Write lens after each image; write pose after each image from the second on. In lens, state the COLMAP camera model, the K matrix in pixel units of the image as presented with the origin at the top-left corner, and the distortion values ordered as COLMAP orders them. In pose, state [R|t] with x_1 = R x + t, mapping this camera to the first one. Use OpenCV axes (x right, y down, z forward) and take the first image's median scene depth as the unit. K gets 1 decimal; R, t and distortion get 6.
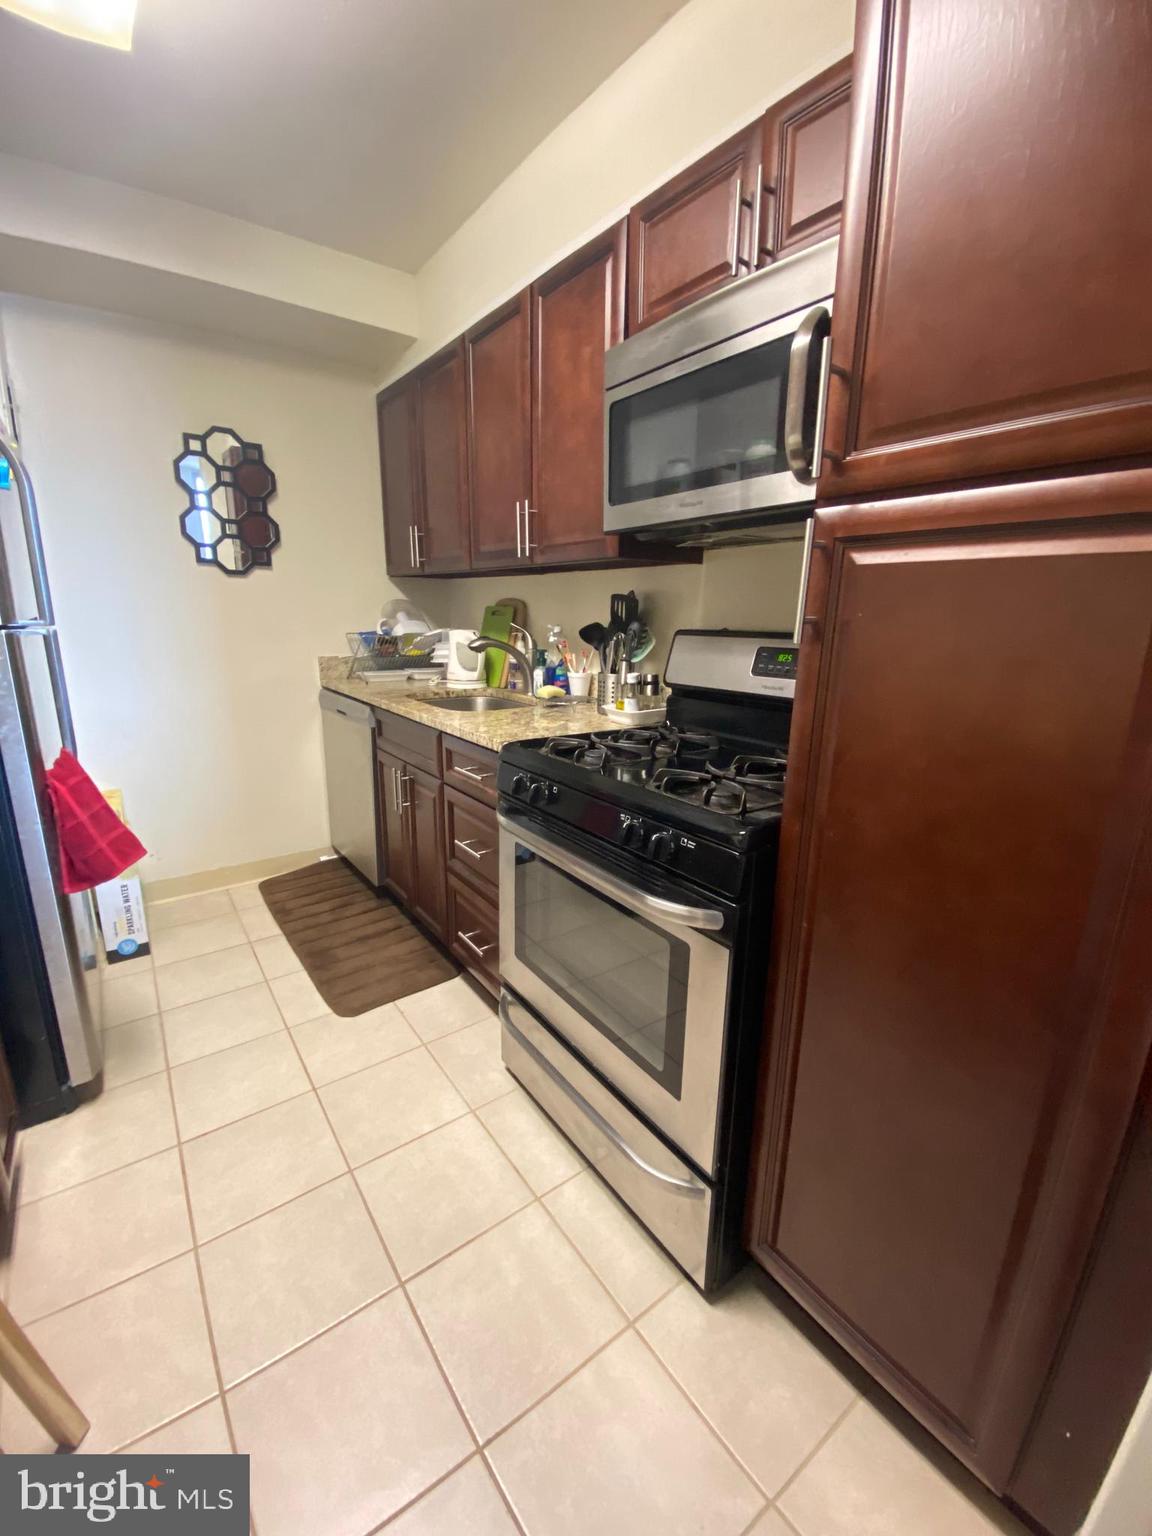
lens RADIAL K [[612.4, 0, 581.4], [0, 612.4, 765.2], [0, 0, 1]] dist [0.007617, -0.012732]
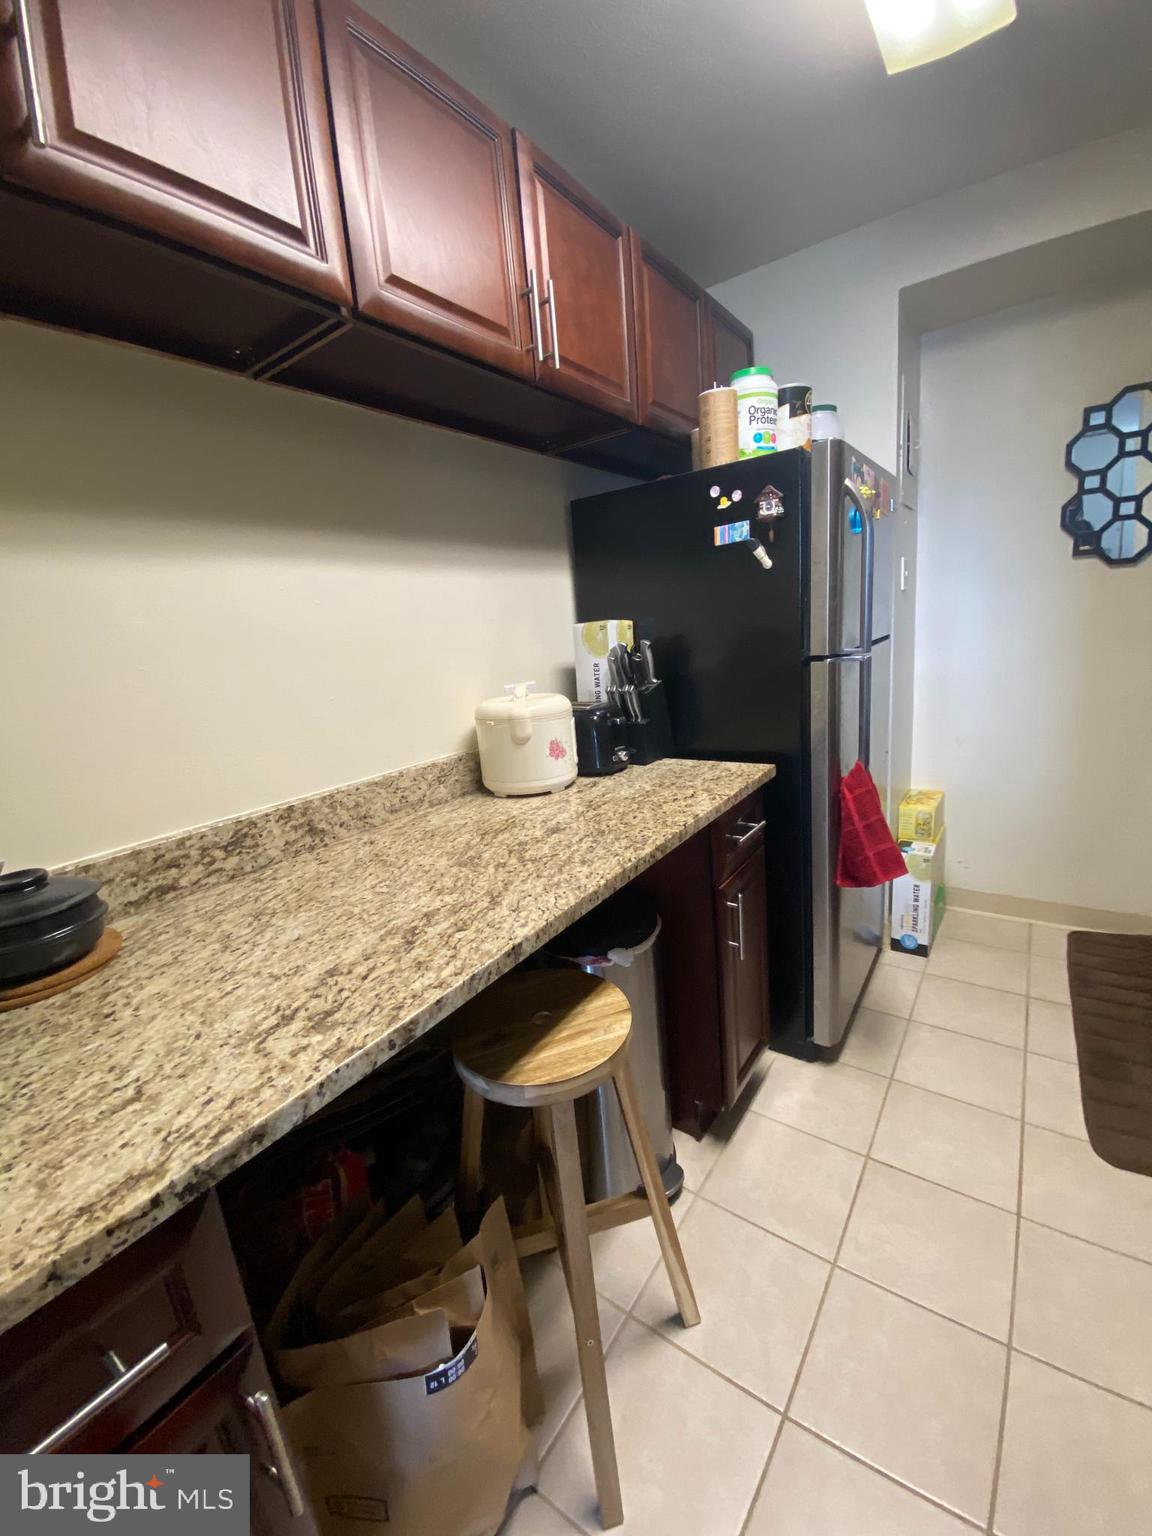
lens RADIAL K [[612.4, 0, 584.2], [0, 612.4, 765.0], [0, 0, 1]] dist [0.007617, -0.012732]
pose [[0.288786, 0.164536, -0.943149, 0.048870], [-0.139512, 0.981838, 0.128568, -0.064393], [0.947174, 0.094452, 0.306496, 0.119544]]
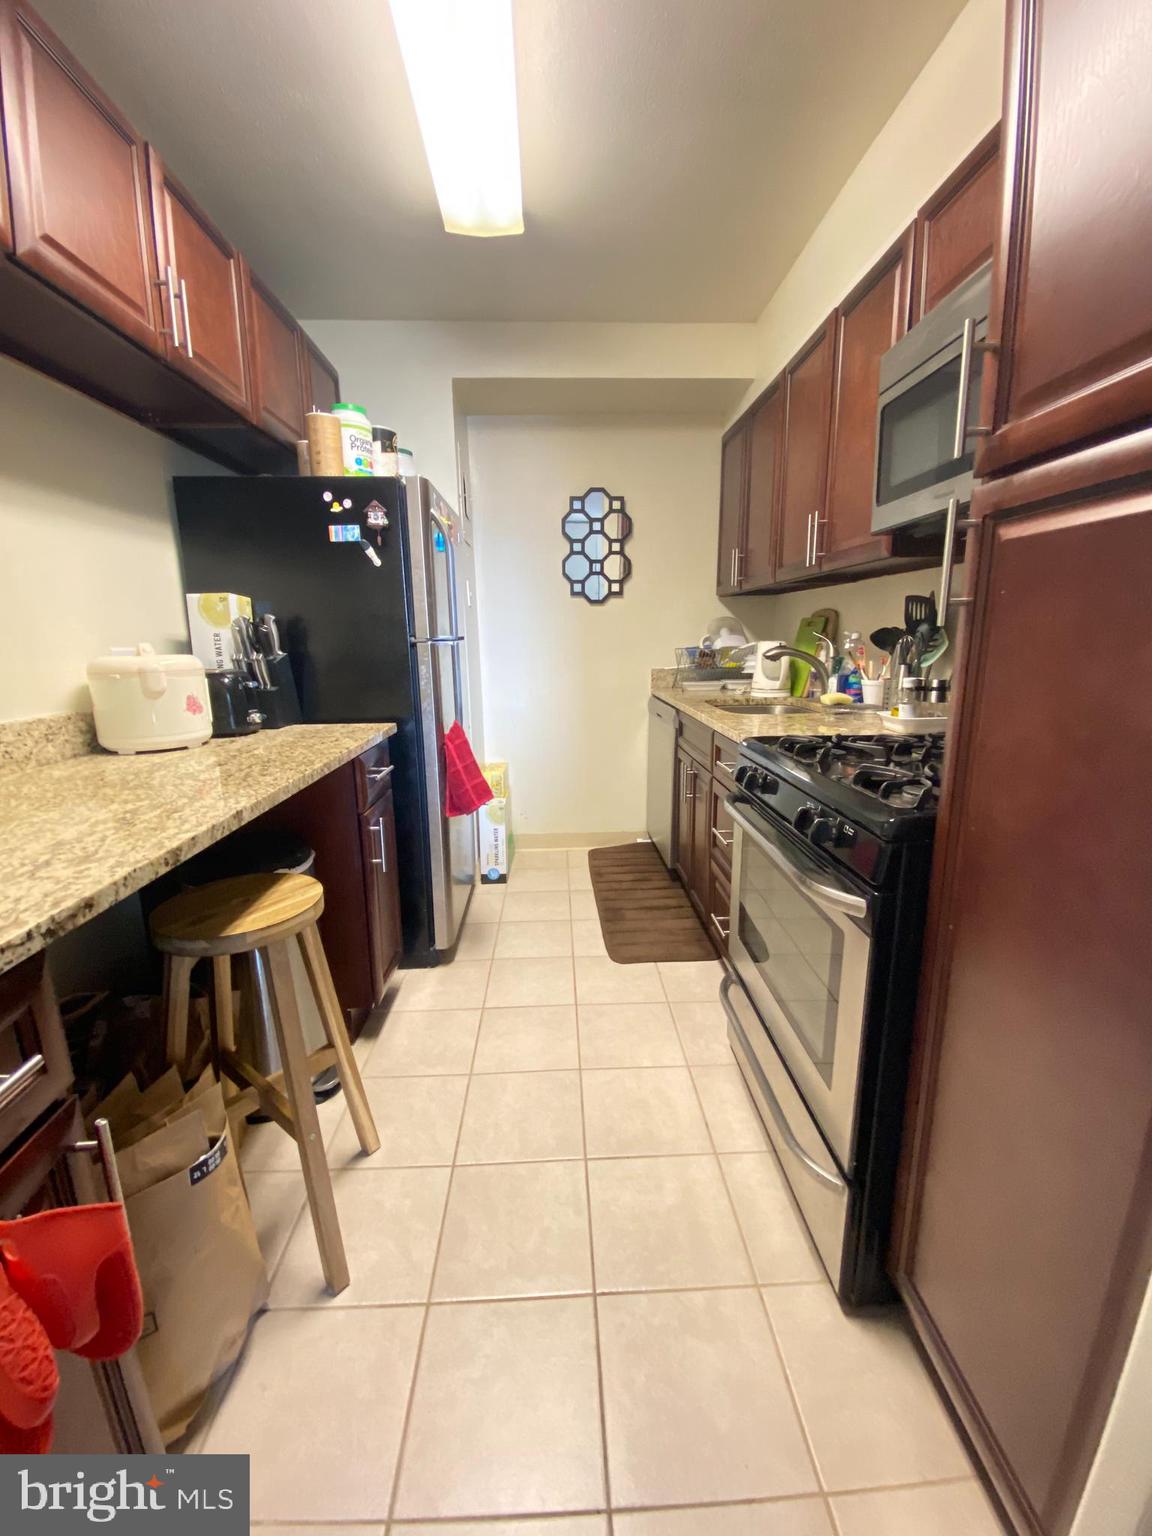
lens RADIAL K [[612.4, 0, 585.4], [0, 612.4, 770.0], [0, 0, 1]] dist [0.007617, -0.012732]
pose [[0.823324, 0.092255, -0.560024, 0.189554], [-0.109942, 0.993936, 0.002104, 0.038565], [0.556822, 0.059838, 0.828474, -0.044884]]
